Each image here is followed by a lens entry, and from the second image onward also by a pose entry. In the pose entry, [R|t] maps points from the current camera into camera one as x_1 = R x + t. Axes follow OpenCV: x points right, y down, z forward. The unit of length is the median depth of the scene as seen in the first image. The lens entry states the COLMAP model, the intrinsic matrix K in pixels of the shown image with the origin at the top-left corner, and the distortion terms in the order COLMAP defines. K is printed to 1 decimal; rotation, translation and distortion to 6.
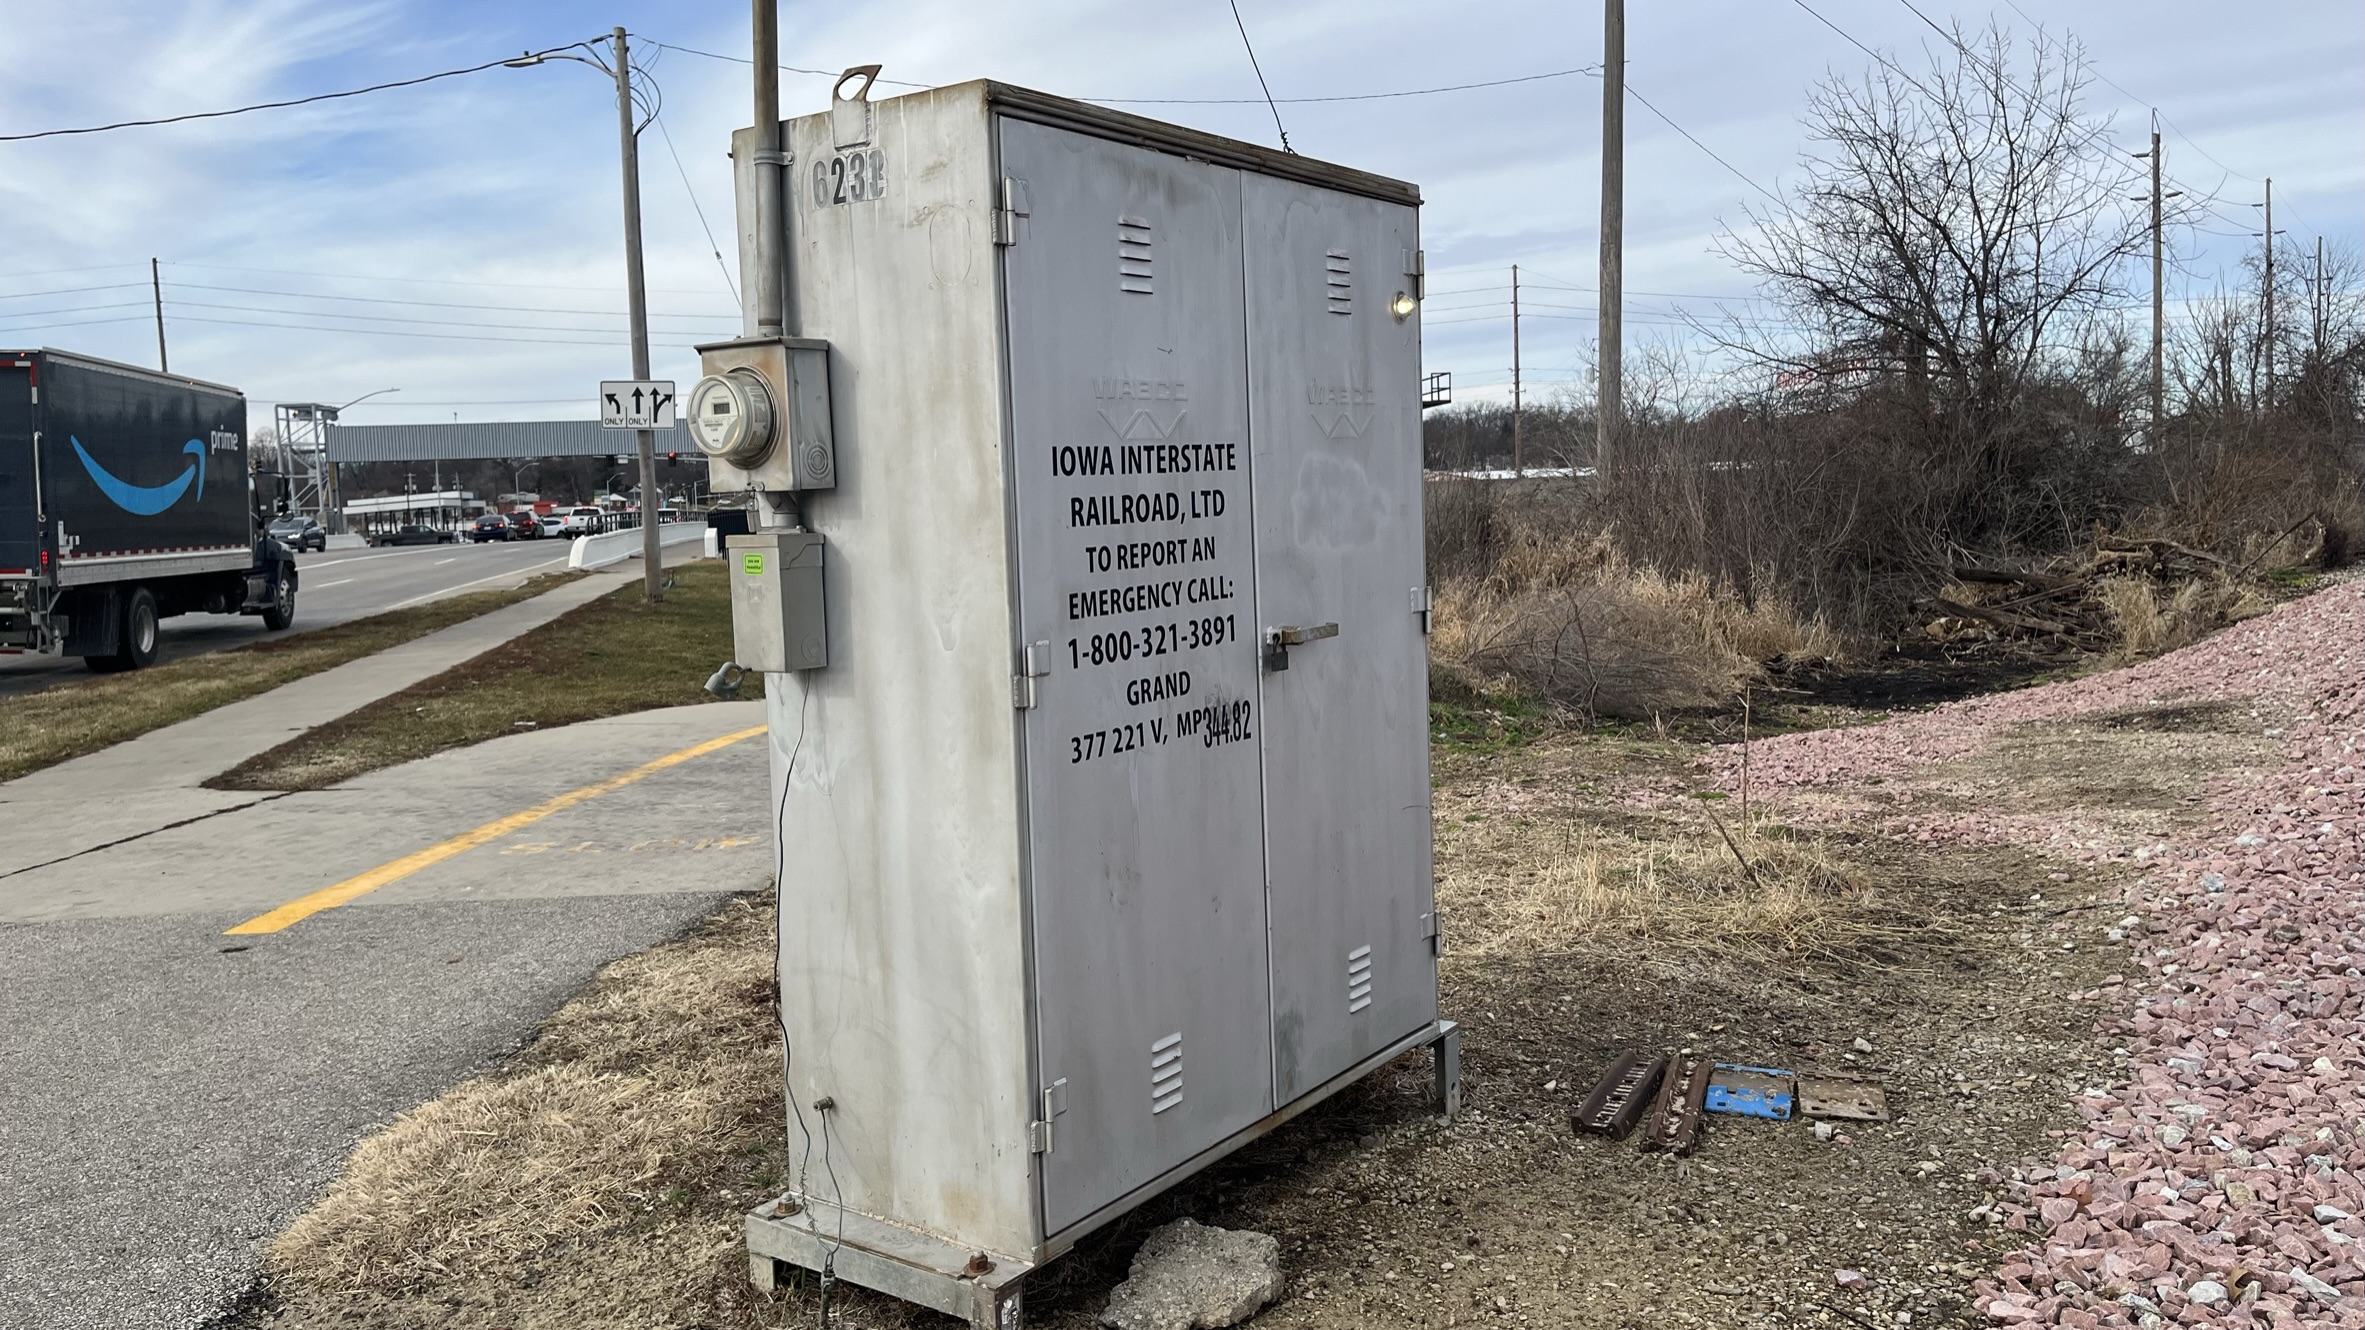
lens RADIAL K [[1739.6, 0, 1186.1], [0, 1739.6, 656.1], [0, 0, 1]] dist [0.057358, -0.082830]
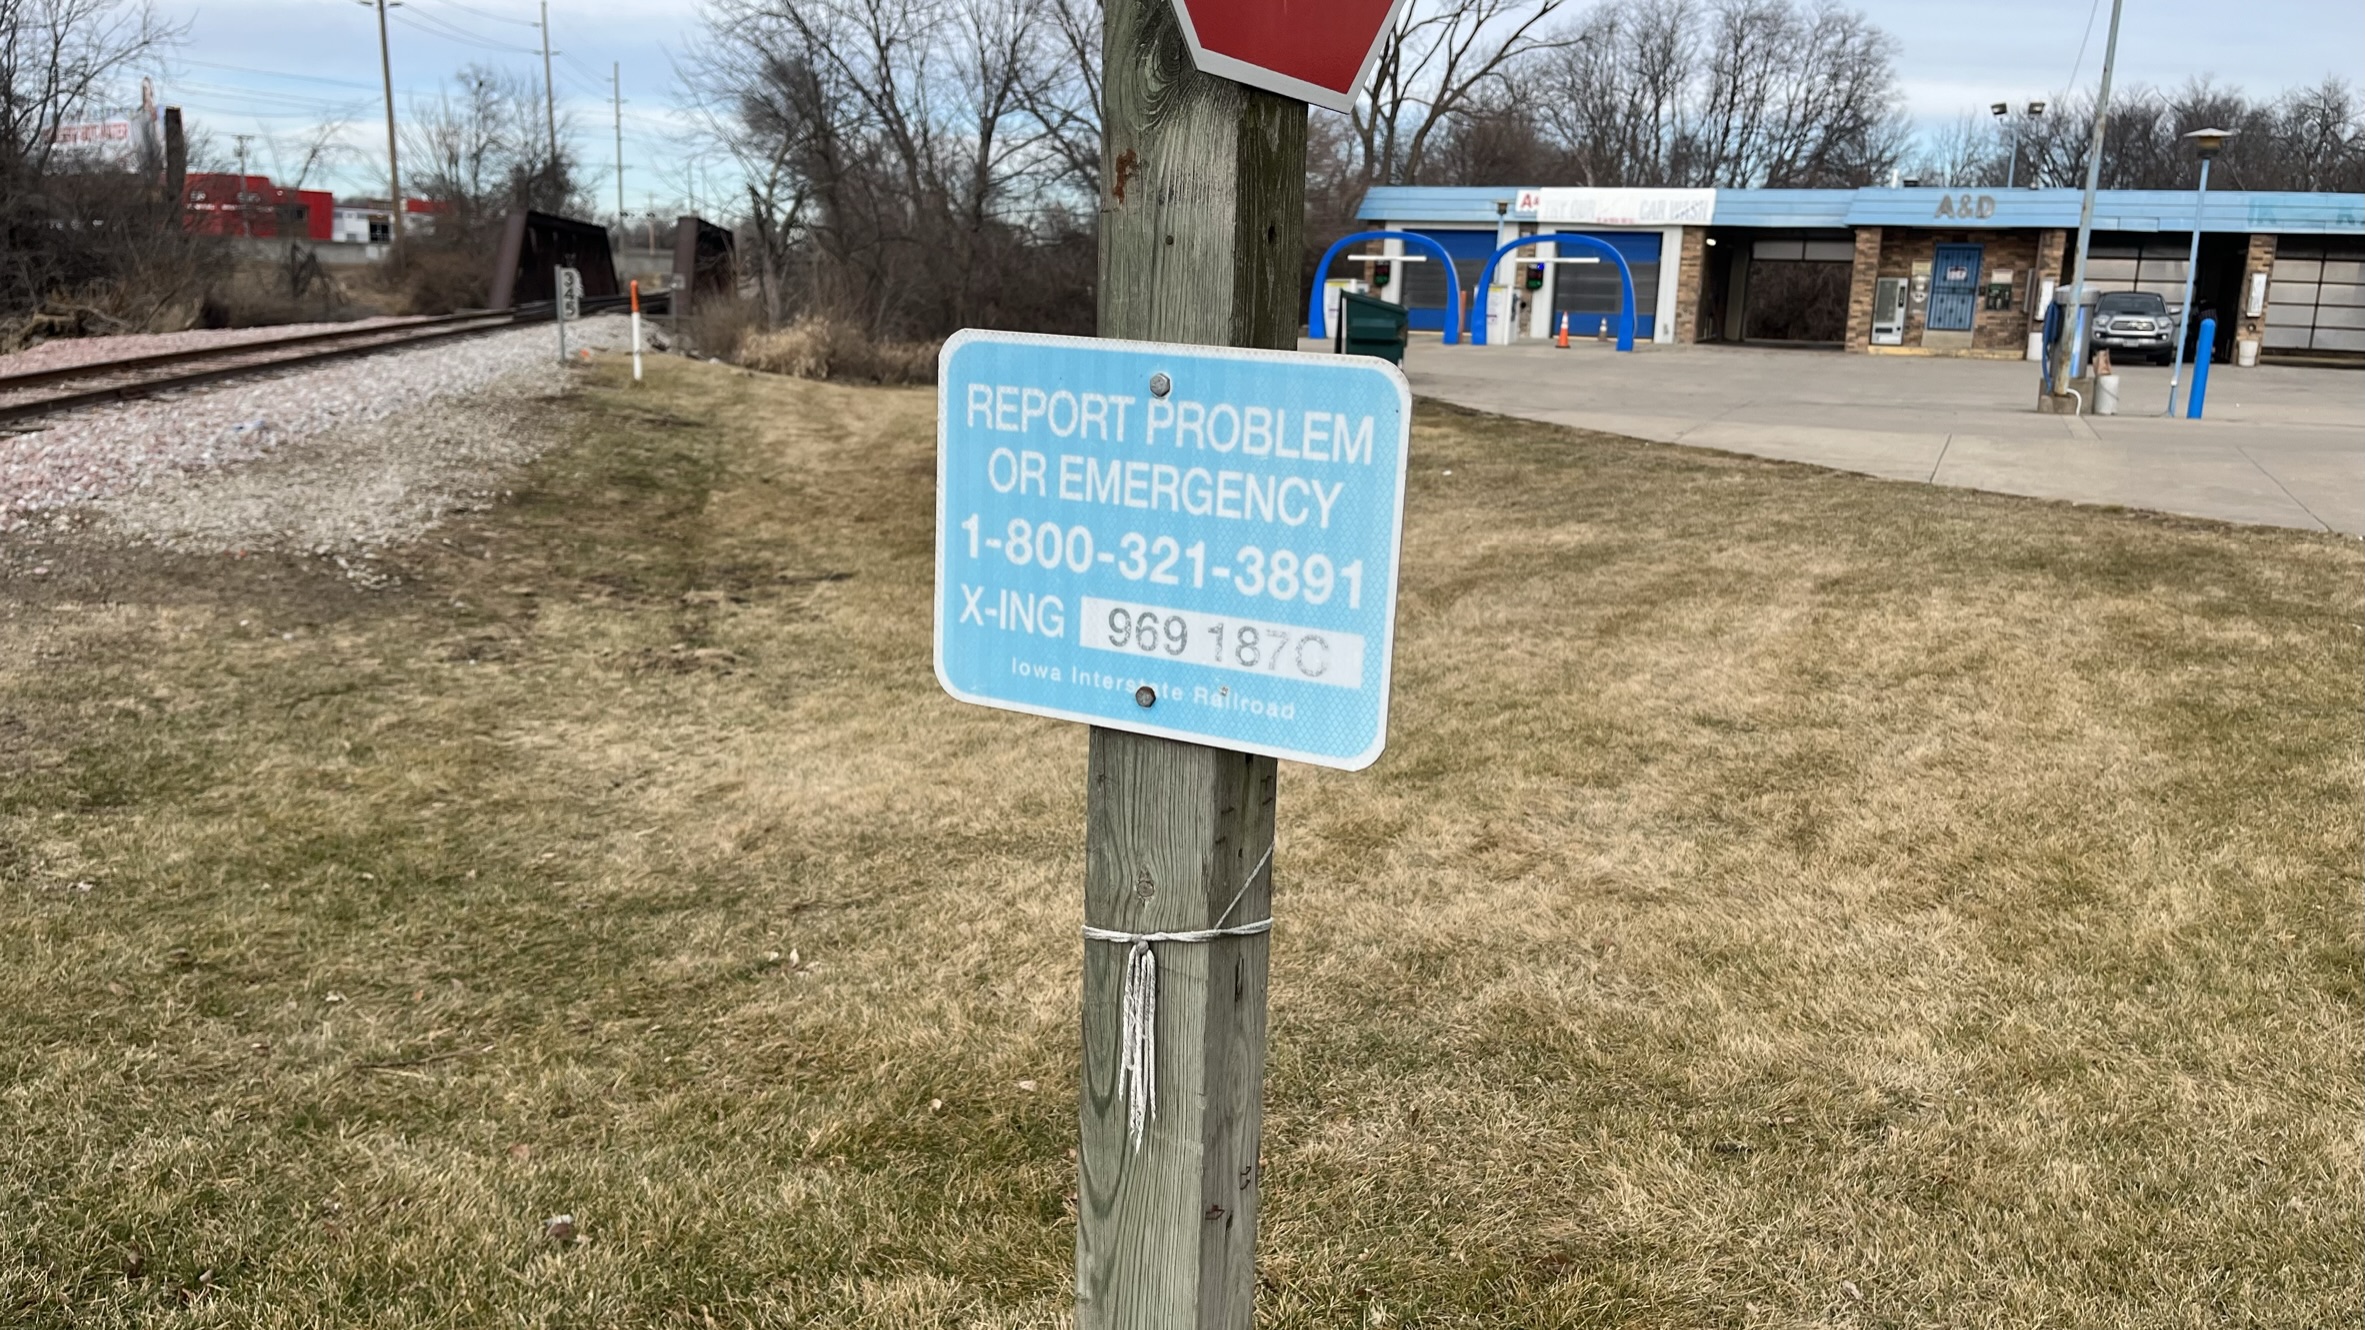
lens RADIAL K [[1739.6, 0, 1186.1], [0, 1739.6, 656.1], [0, 0, 1]] dist [0.057358, -0.082830]
pose [[0.675750, -0.095112, 0.730969, 0.139909], [0.005815, 0.992298, 0.123740, 0.027146], [-0.737108, -0.079367, 0.671098, -0.390428]]
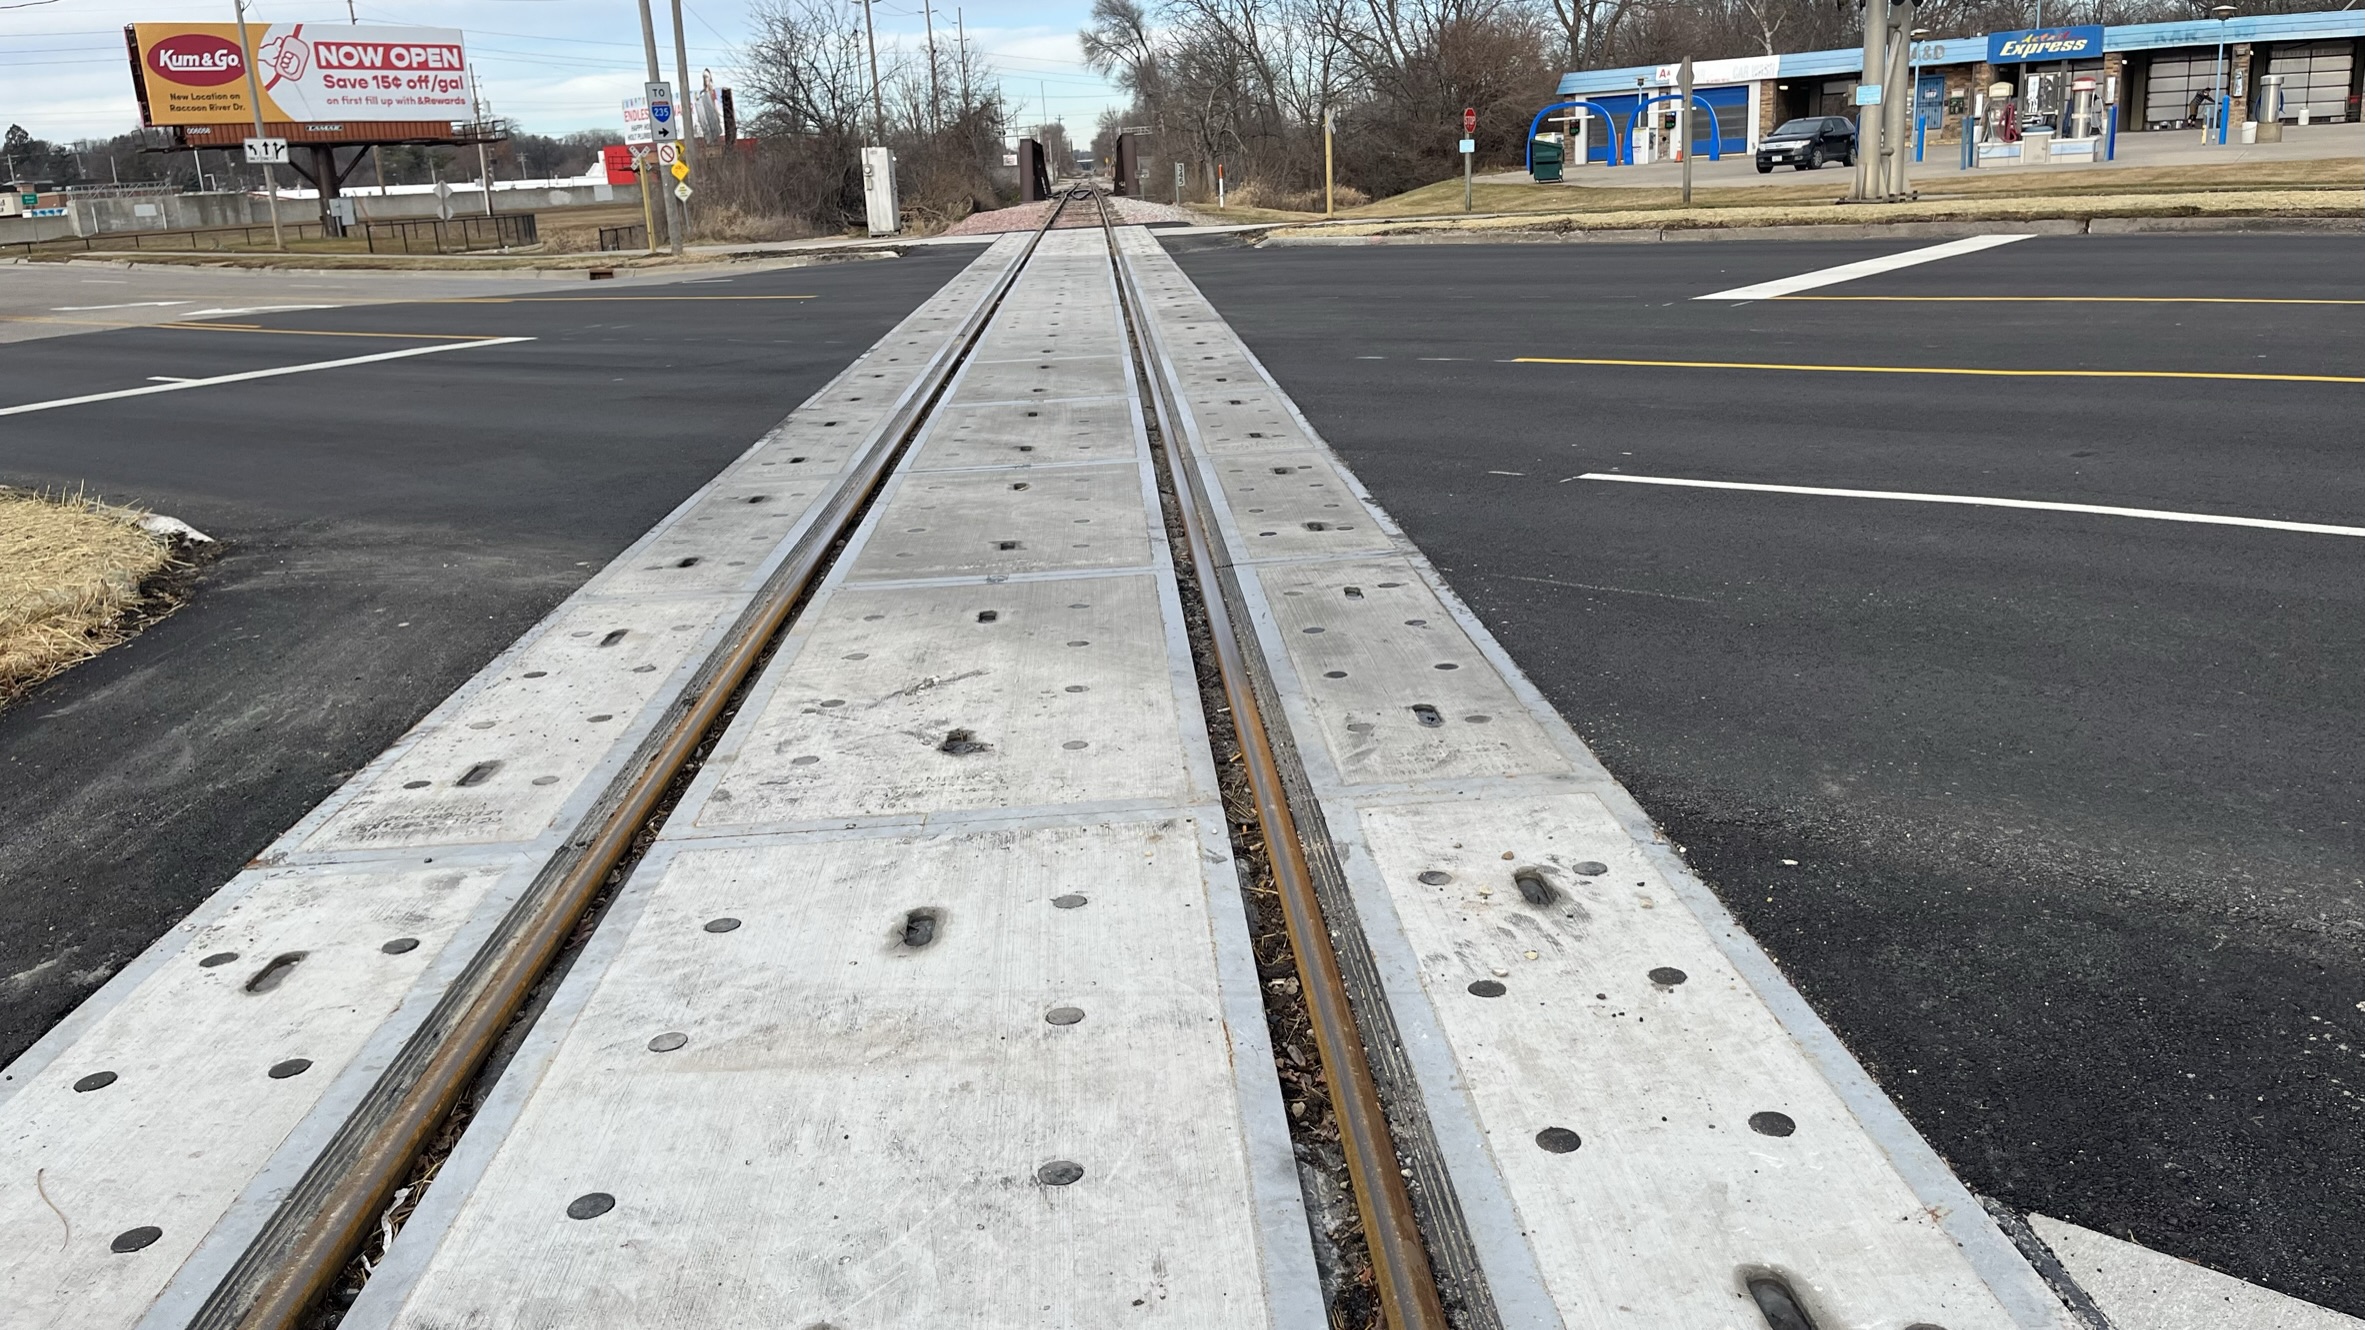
lens RADIAL K [[1739.6, 0, 1186.1], [0, 1739.6, 656.1], [0, 0, 1]] dist [0.057358, -0.082830]
pose [[0.774734, -0.176315, 0.607207, -0.763832], [0.080991, 0.980095, 0.181255, 0.137609], [-0.627079, -0.091246, 0.773593, -1.207013]]
